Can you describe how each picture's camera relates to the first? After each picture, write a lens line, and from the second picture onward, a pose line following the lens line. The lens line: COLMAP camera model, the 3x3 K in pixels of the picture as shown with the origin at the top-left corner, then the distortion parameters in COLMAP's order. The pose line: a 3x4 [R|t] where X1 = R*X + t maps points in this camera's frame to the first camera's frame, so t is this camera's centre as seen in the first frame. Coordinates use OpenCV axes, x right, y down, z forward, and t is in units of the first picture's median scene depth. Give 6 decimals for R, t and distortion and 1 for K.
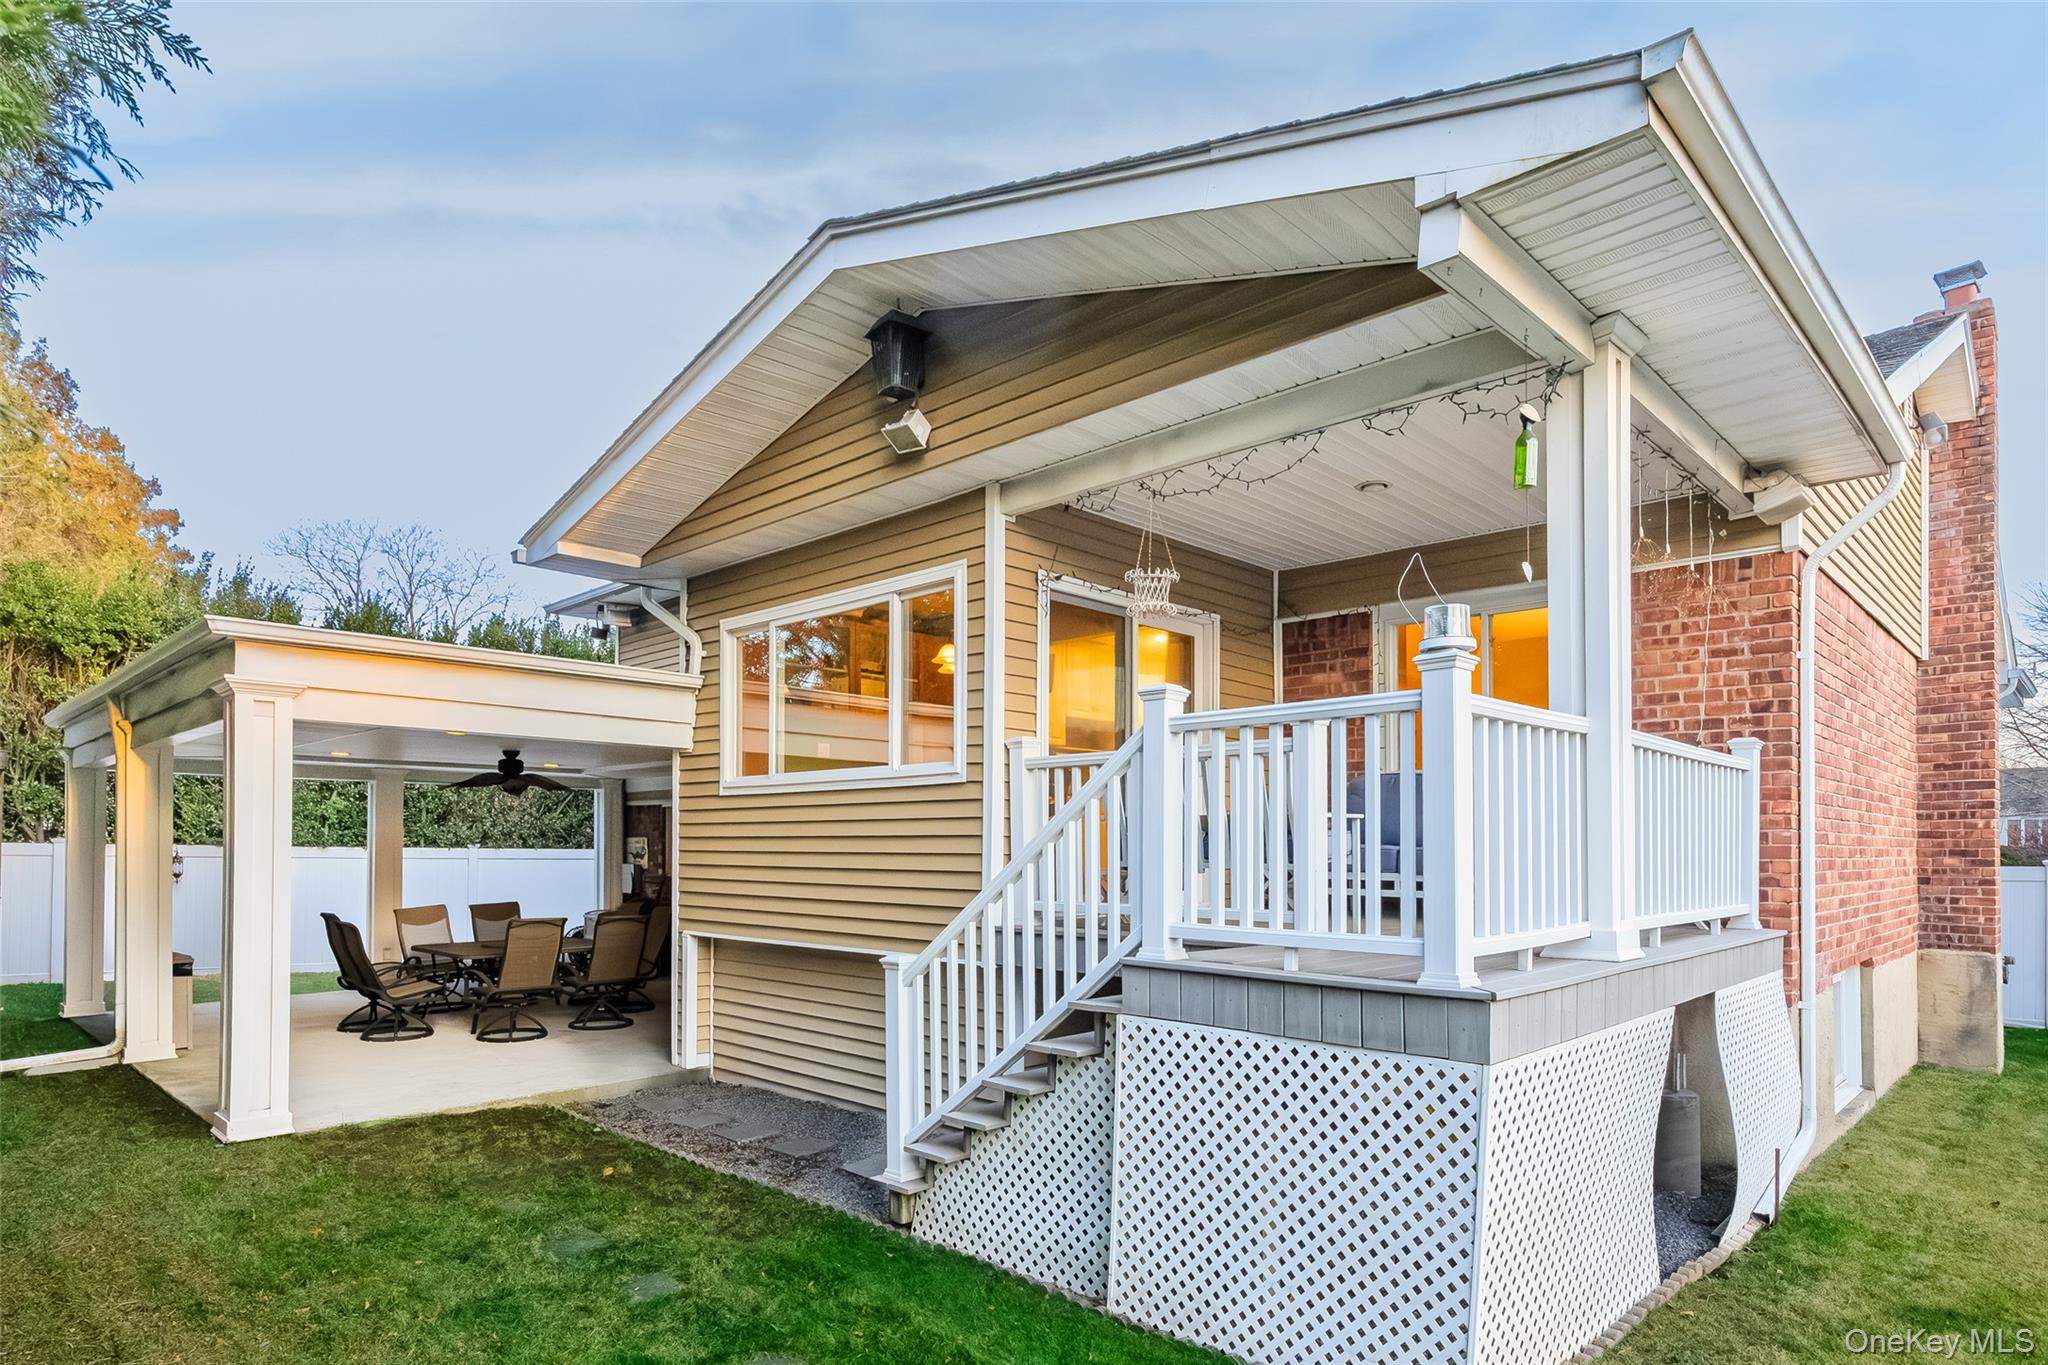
lens RADIAL K [[1149.8, 0, 1003.4], [0, 1149.8, 831.6], [0, 0, 1]] dist [-0.000320, -0.000815]
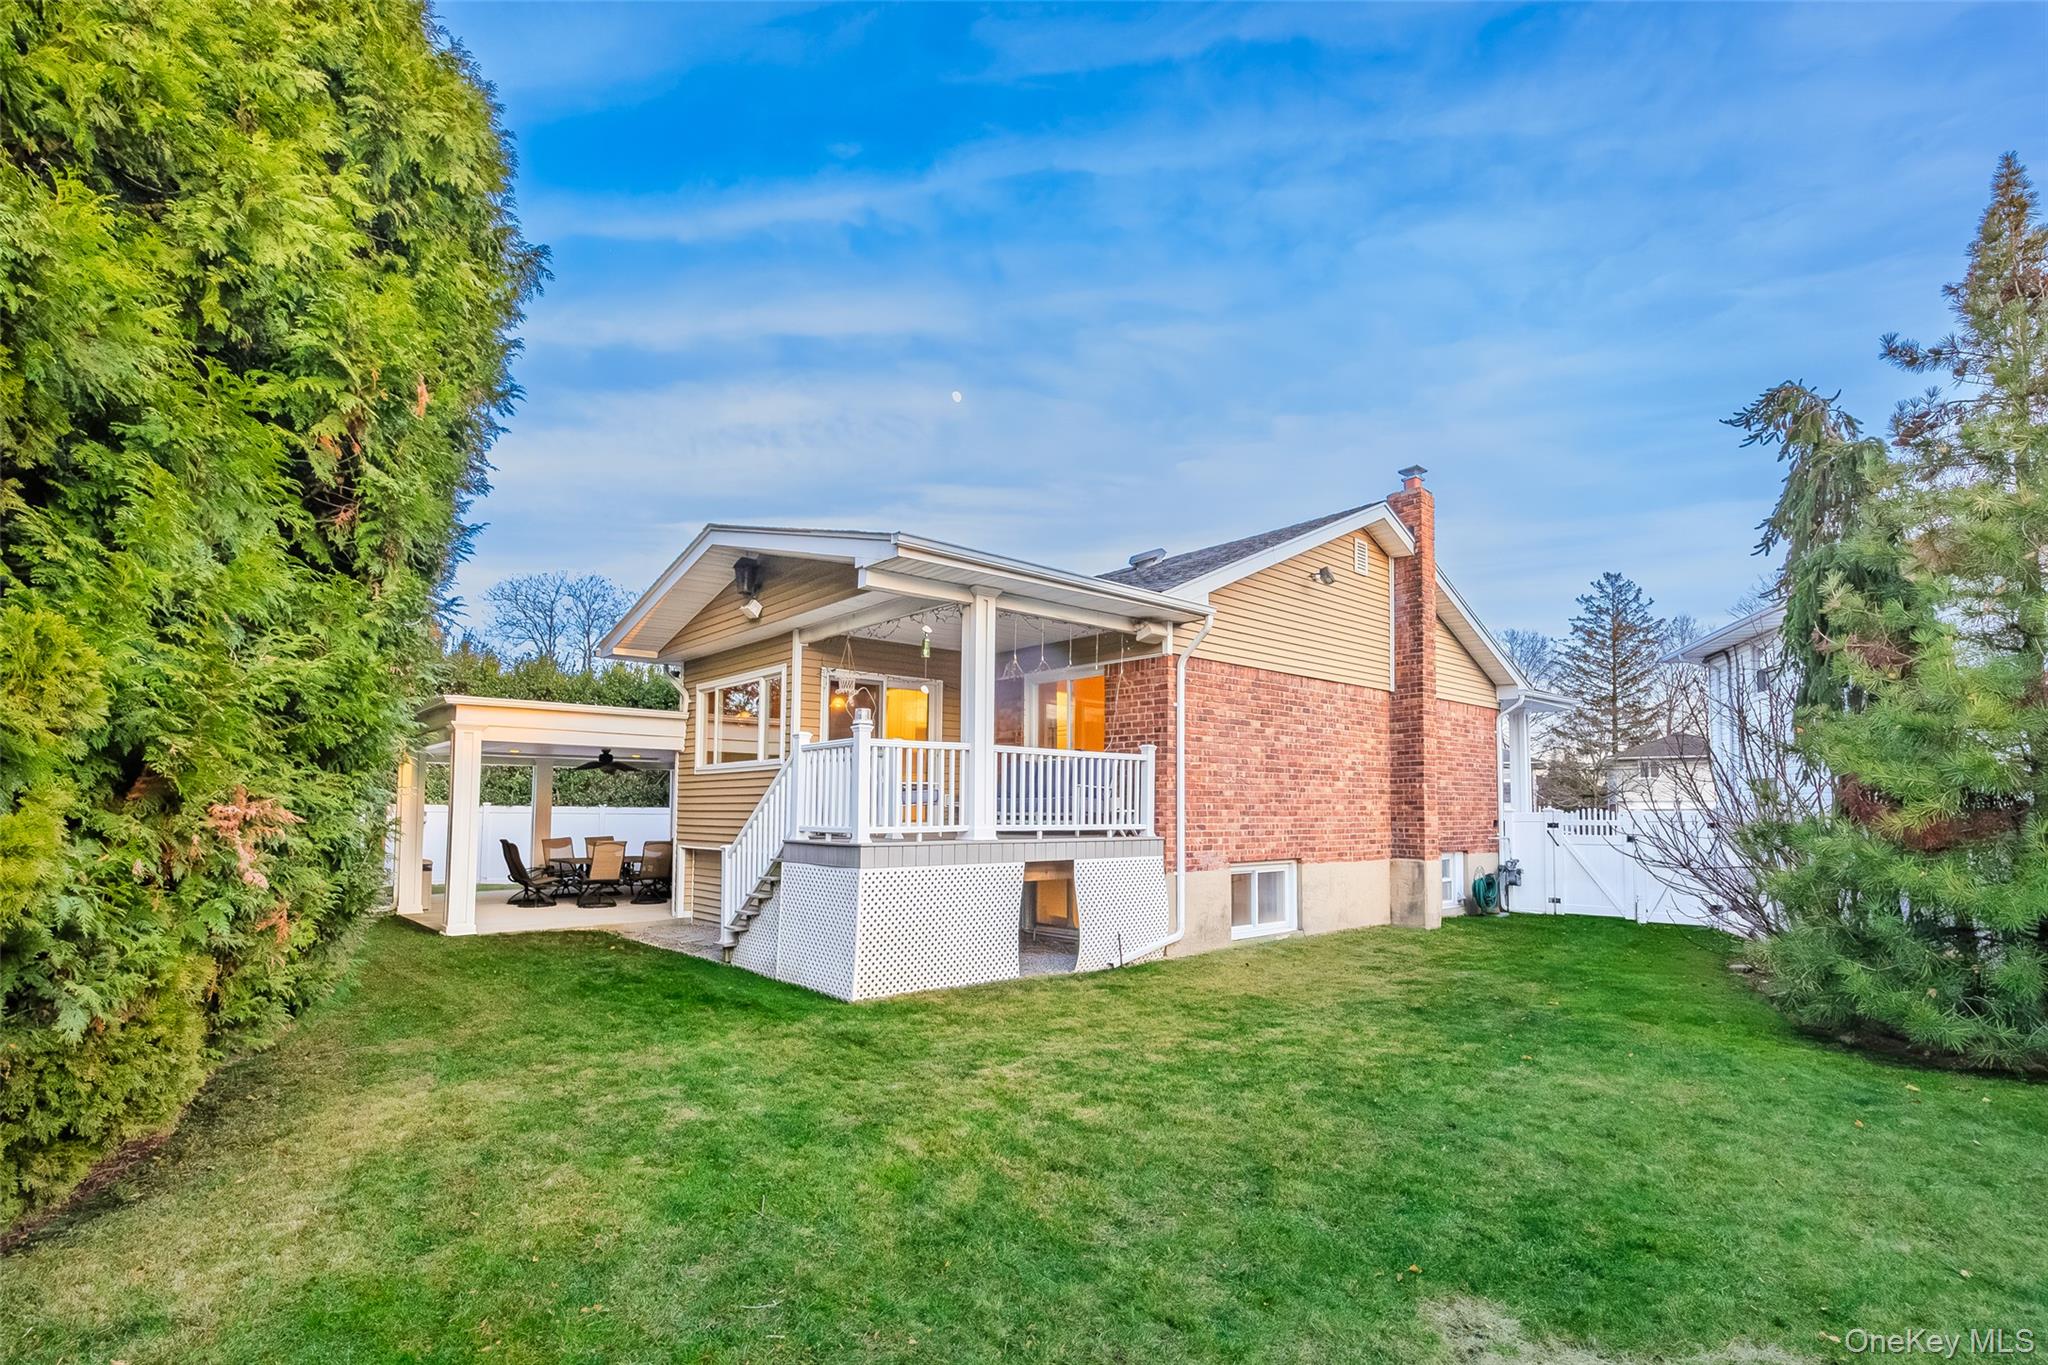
lens RADIAL K [[944.3, 0, 1008.7], [0, 944.3, 746.4], [0, 0, 1]] dist [0.000486, 0.000052]
pose [[0.997878, -0.008161, -0.064605, 0.385626], [0.004573, 0.998448, -0.055498, 0.012475], [0.064958, 0.055085, 0.996366, -0.558313]]
